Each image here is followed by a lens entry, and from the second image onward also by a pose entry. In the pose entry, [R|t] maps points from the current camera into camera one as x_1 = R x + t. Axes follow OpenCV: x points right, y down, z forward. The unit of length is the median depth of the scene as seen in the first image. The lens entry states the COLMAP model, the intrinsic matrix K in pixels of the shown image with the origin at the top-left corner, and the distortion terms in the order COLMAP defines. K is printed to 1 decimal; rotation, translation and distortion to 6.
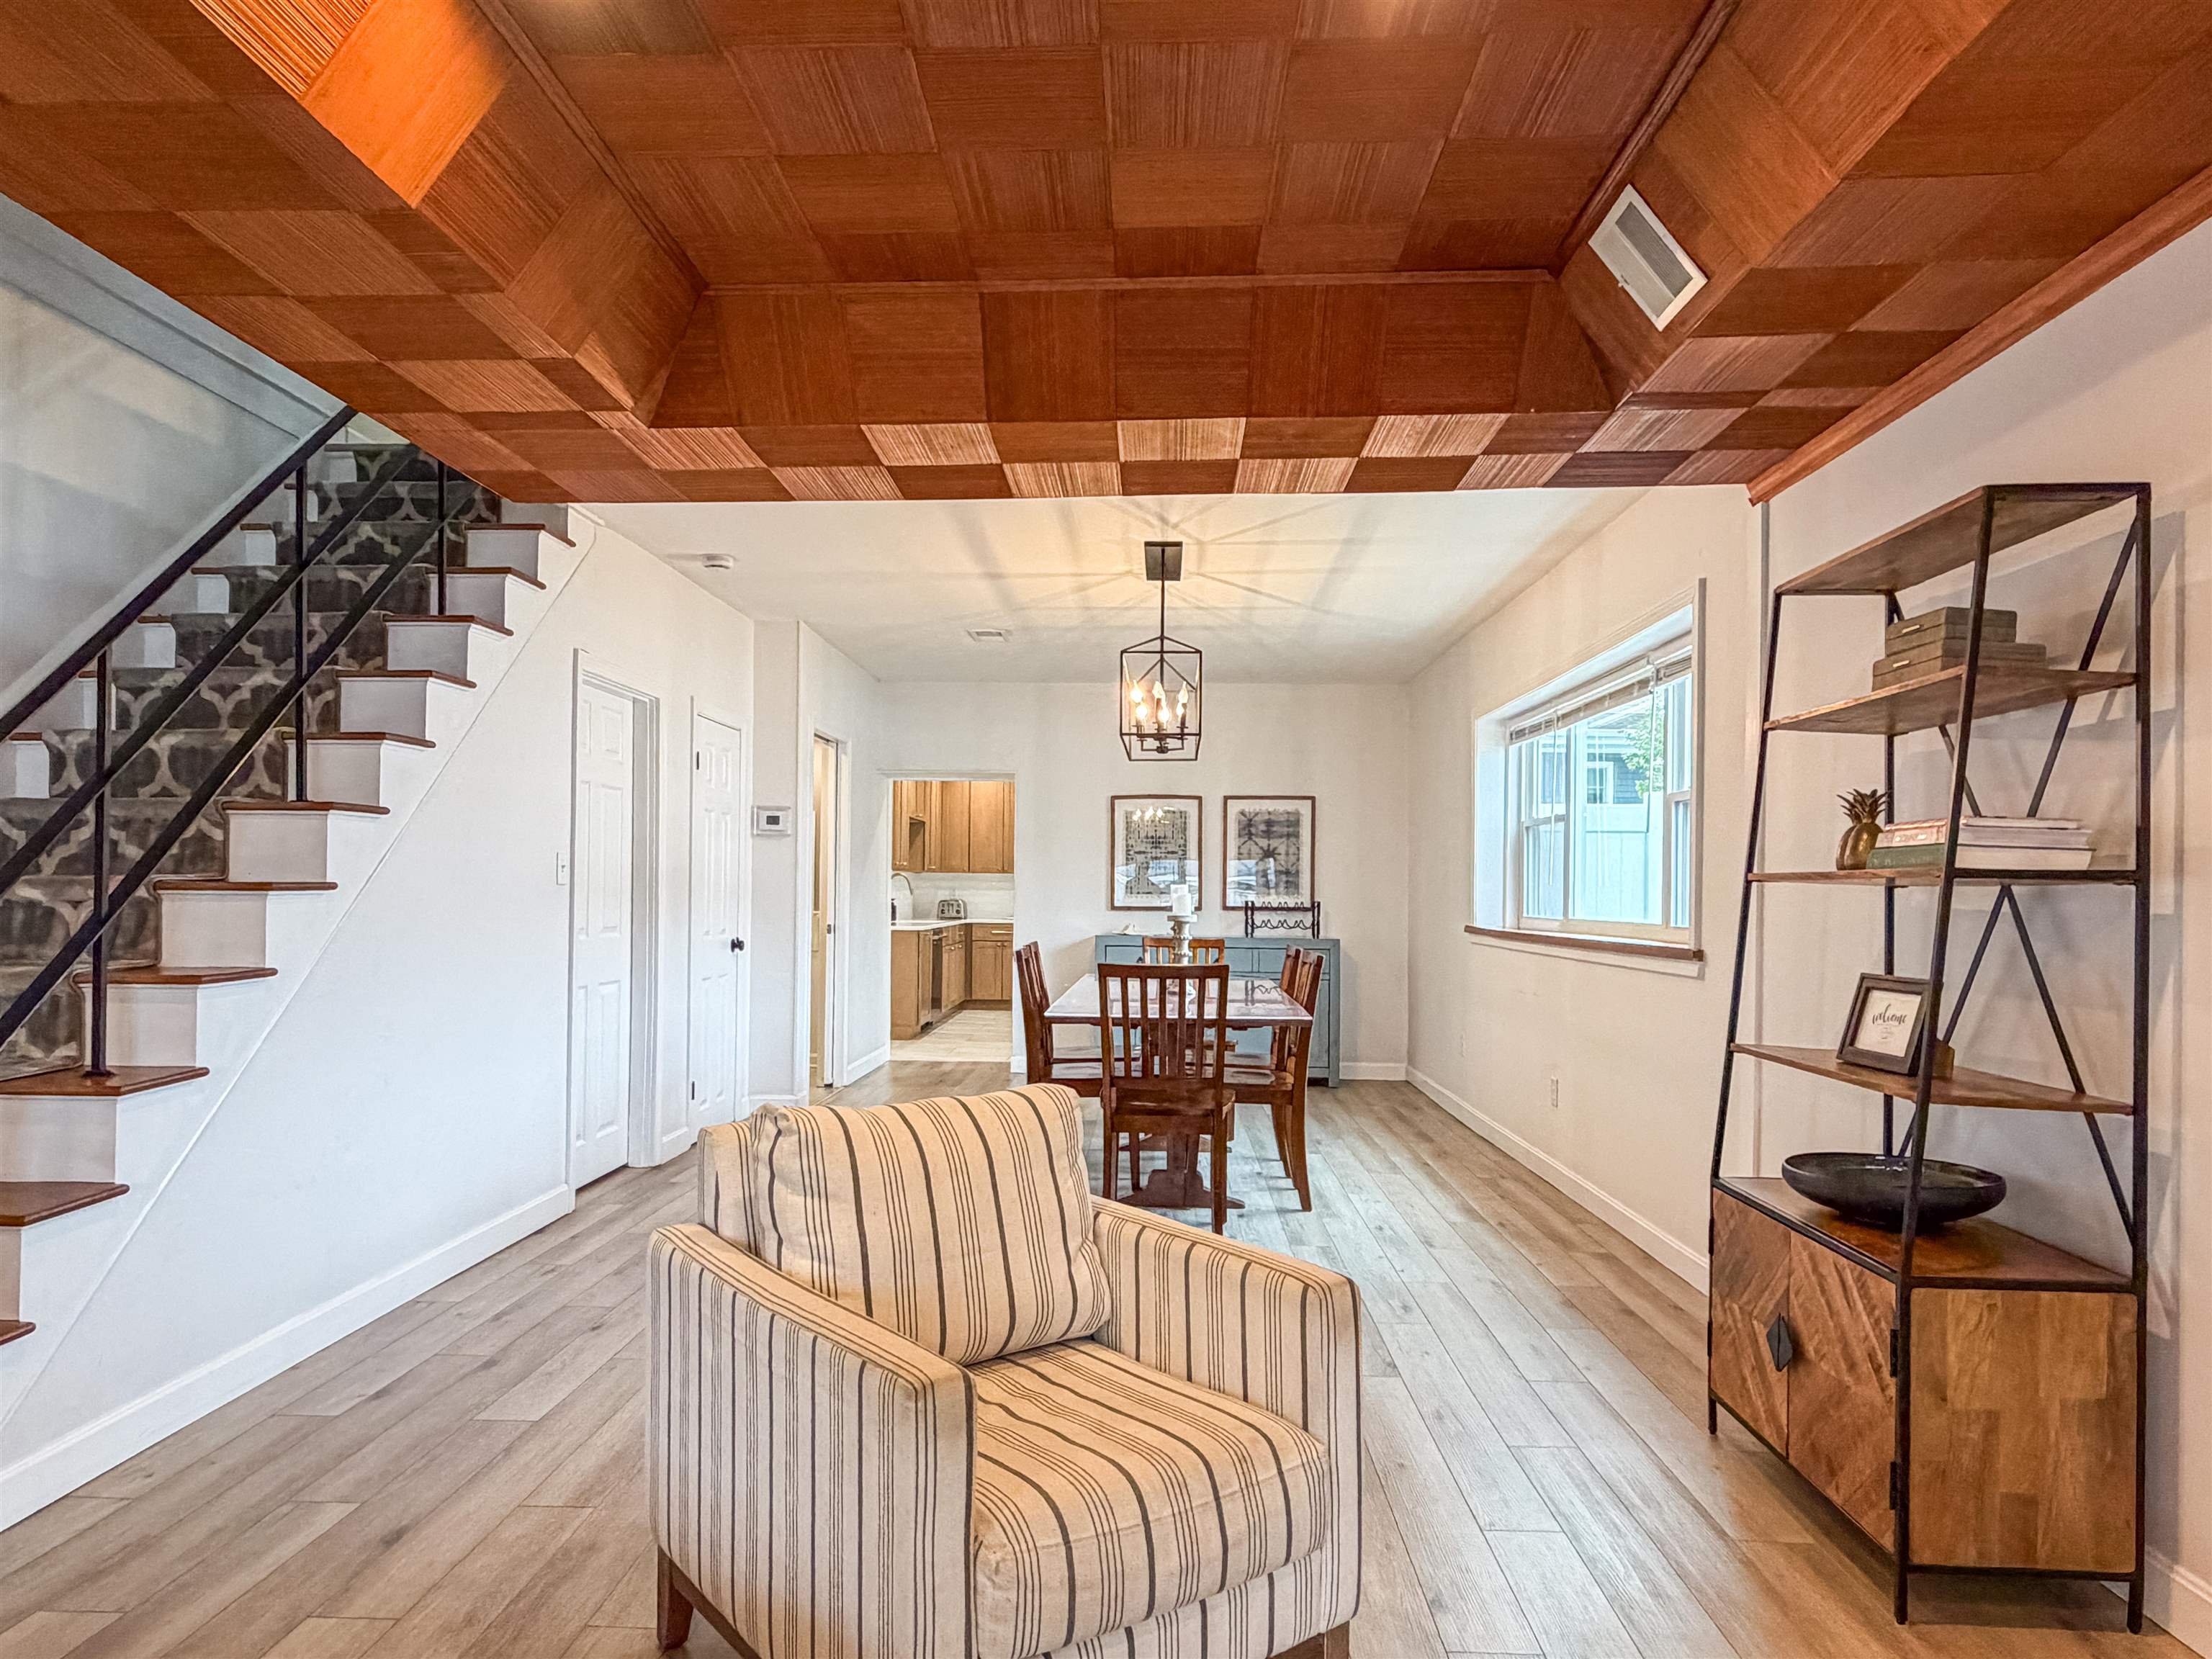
lens RADIAL K [[1367.5, 0, 1092.5], [0, 1367.5, 884.4], [0, 0, 1]] dist [0.000356, 0.000349]
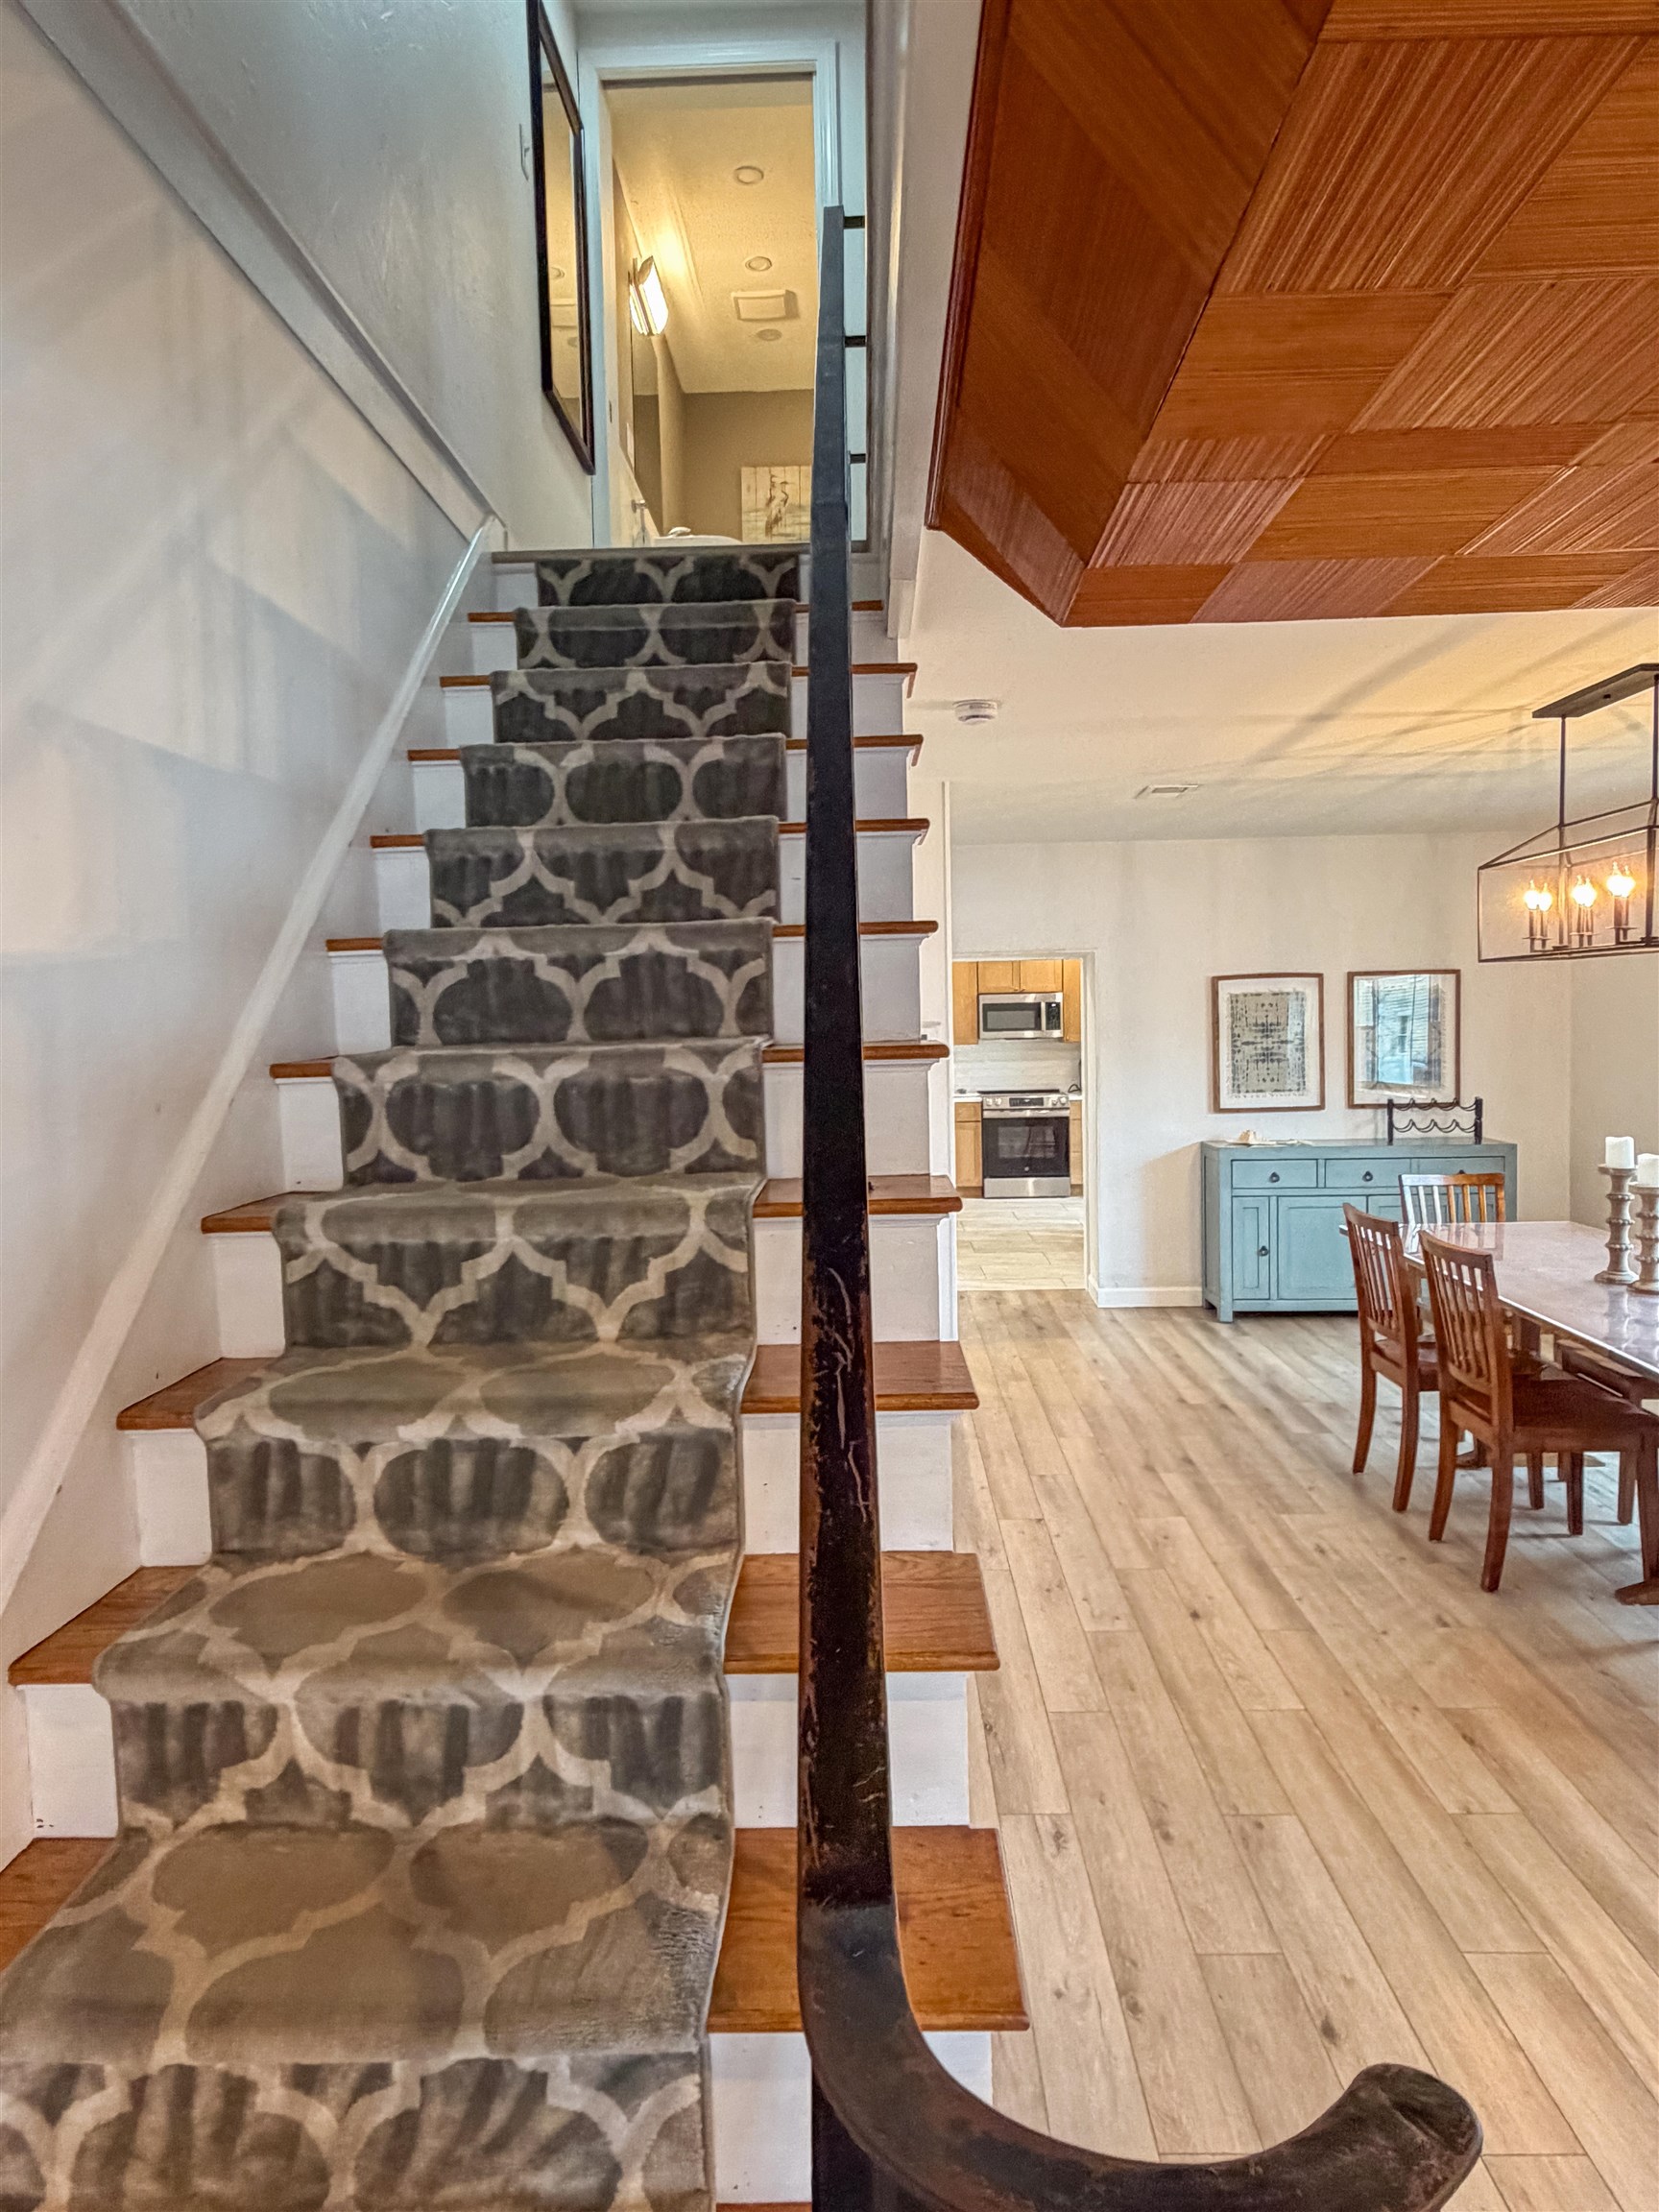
lens RADIAL K [[1344.3, 0, 825.8], [0, 1344.3, 1100.5], [0, 0, 1]] dist [0.000049, 0.000283]
pose [[0.999395, -0.033283, 0.010047, -0.568828], [0.032536, 0.997217, 0.067075, -0.126503], [-0.012251, -0.066707, 0.997697, 0.440400]]
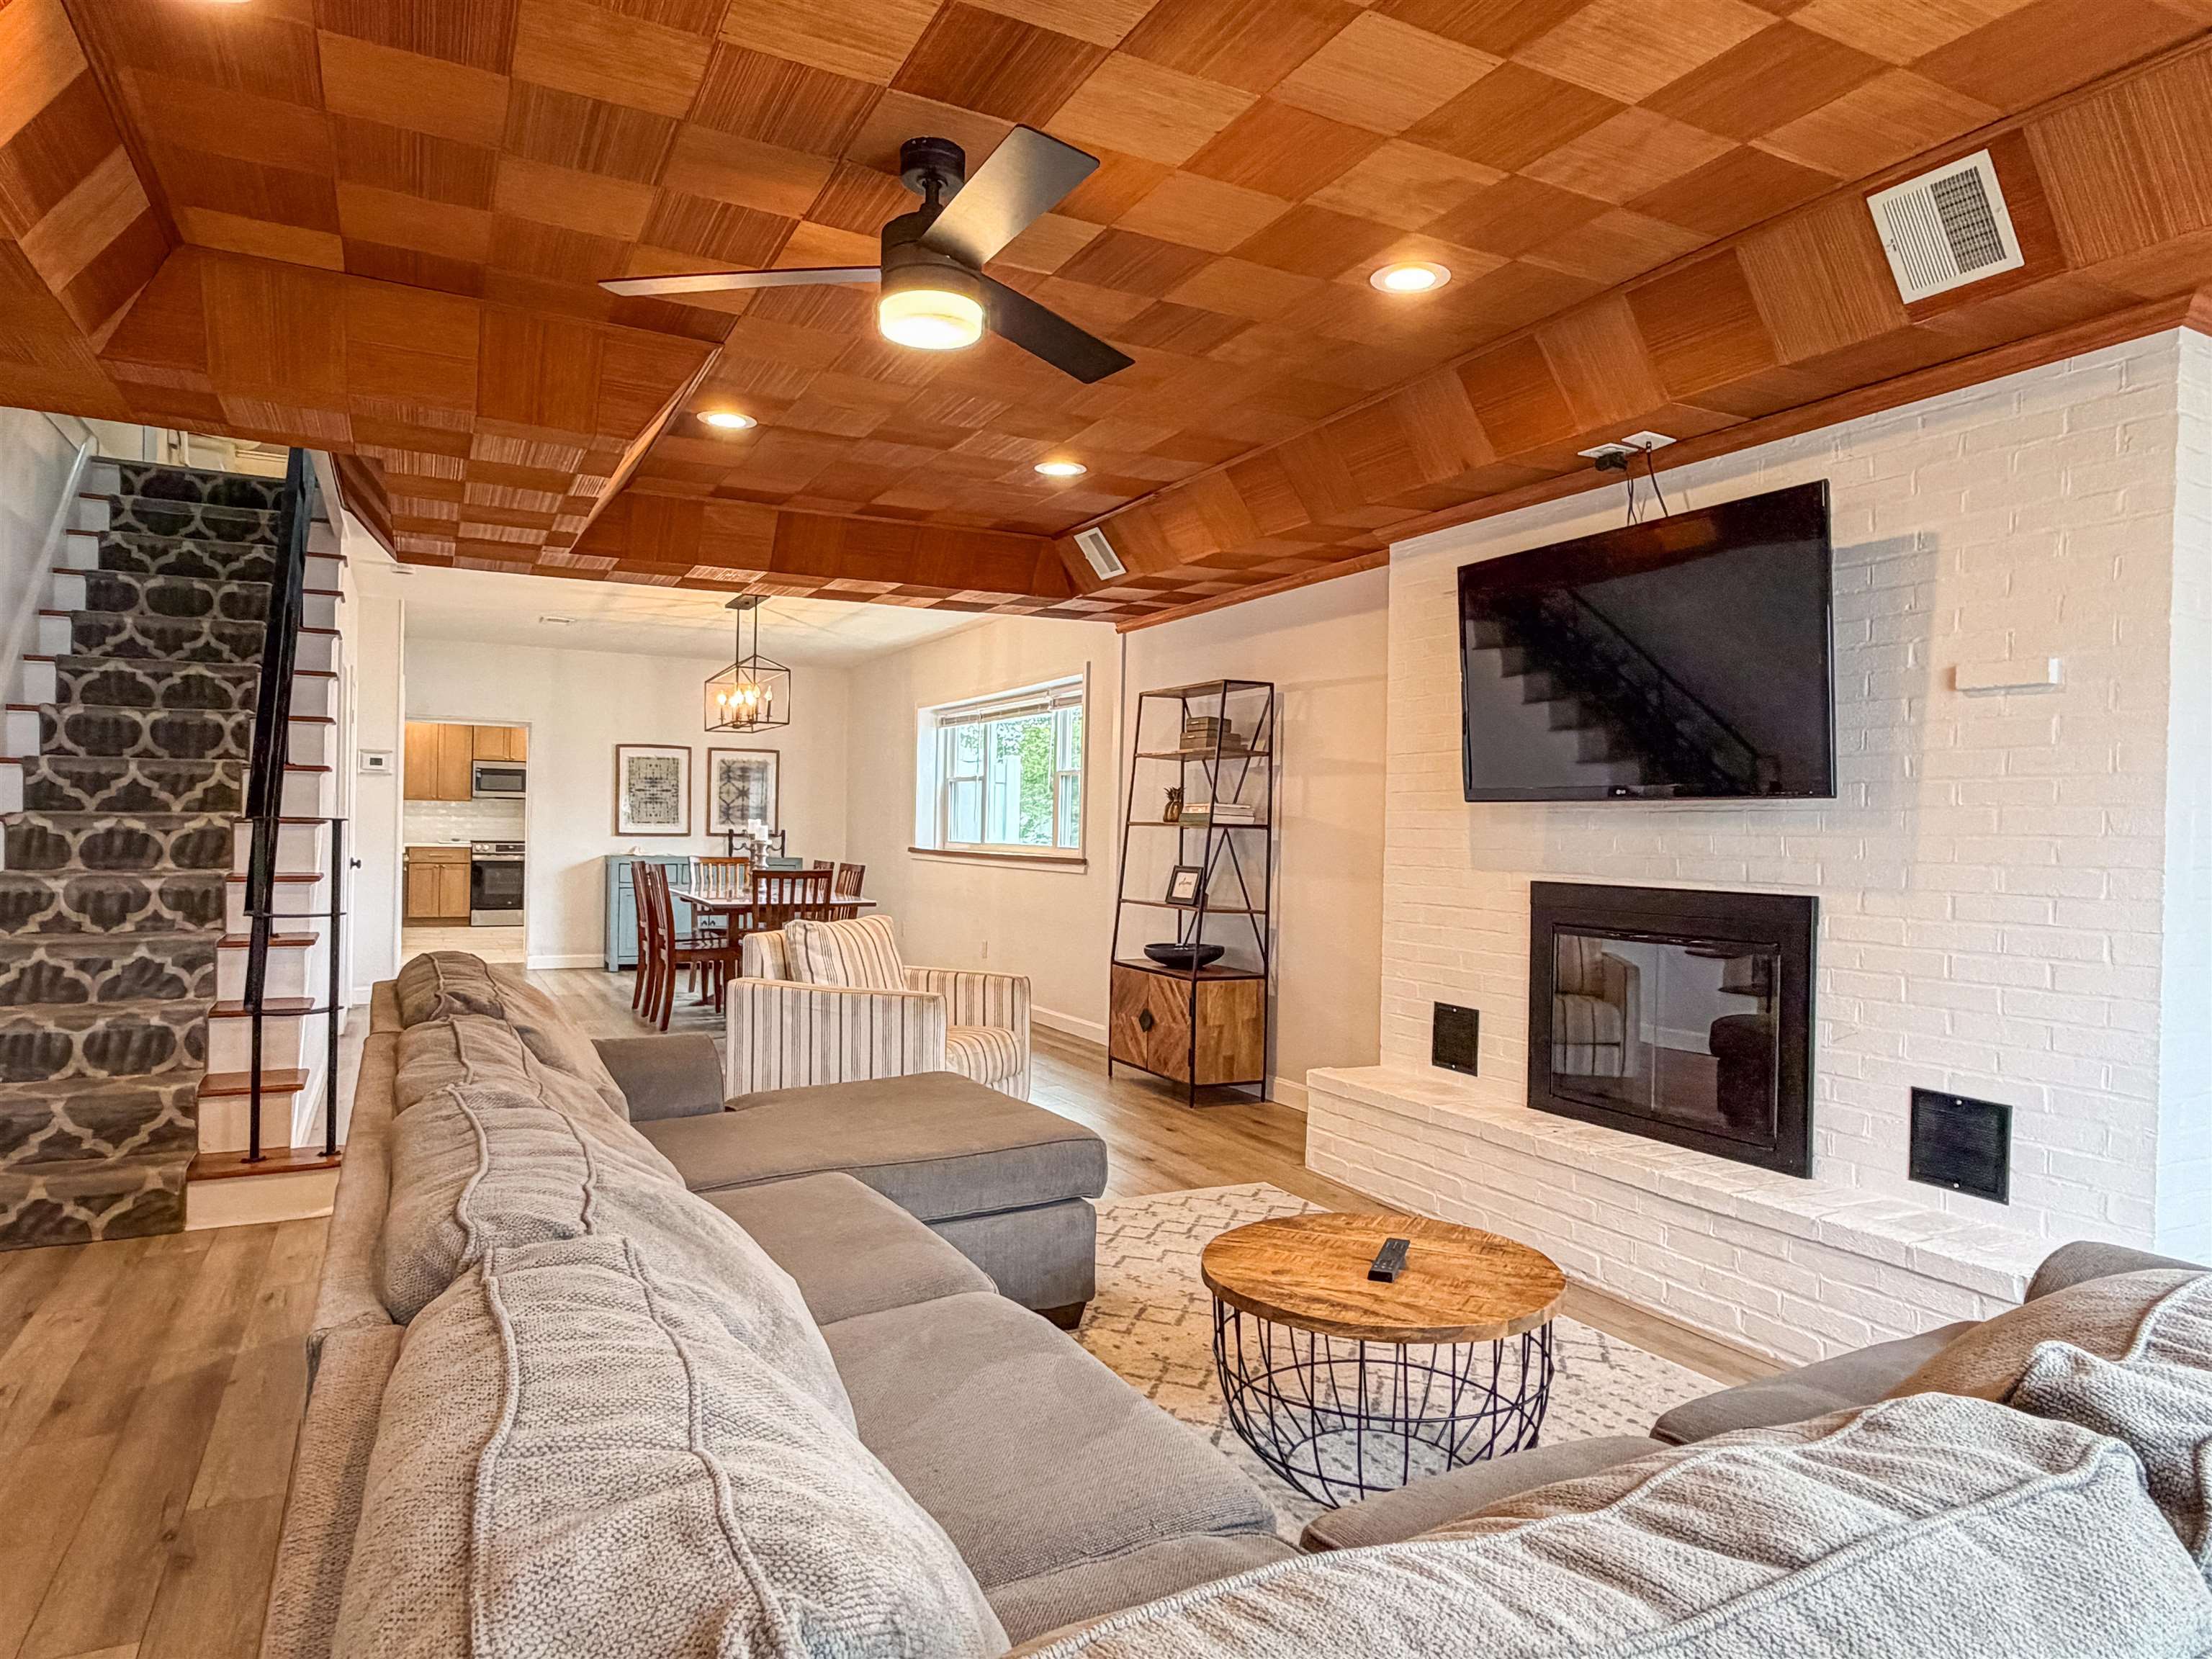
lens RADIAL K [[1344.3, 0, 1106.0], [0, 1344.3, 829.5], [0, 0, 1]] dist [0.000049, 0.000283]
pose [[0.867265, 0.005359, 0.497818, -0.510517], [-0.012749, 0.999853, 0.011447, -0.016207], [-0.497683, -0.016275, 0.867206, -0.699335]]
